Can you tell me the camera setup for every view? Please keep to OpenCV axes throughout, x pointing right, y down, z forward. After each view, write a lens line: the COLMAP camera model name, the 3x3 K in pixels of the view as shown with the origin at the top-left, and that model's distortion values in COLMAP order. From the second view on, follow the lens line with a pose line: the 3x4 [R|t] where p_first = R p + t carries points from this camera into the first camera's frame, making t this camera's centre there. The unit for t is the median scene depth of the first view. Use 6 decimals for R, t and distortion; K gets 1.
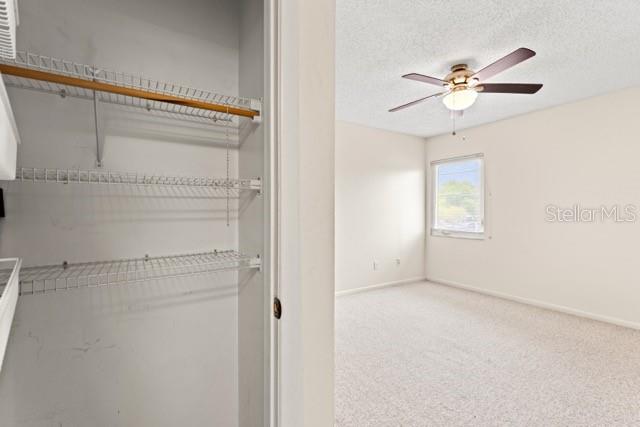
lens RADIAL K [[283.0, 0, 320.0], [0, 283.0, 213.5], [0, 0, 1]] dist [0.002005, 0.000140]
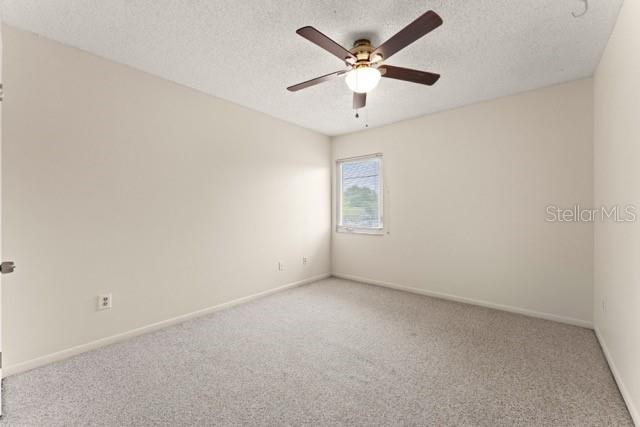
lens RADIAL K [[254.5, 0, 322.3], [0, 254.5, 211.9], [0, 0, 1]] dist [0.001394, -0.000122]
pose [[0.952583, 0.000477, 0.304280, 0.098751], [0.002196, 0.999962, -0.008440, 0.017742], [-0.304272, 0.008708, 0.952545, 0.214075]]
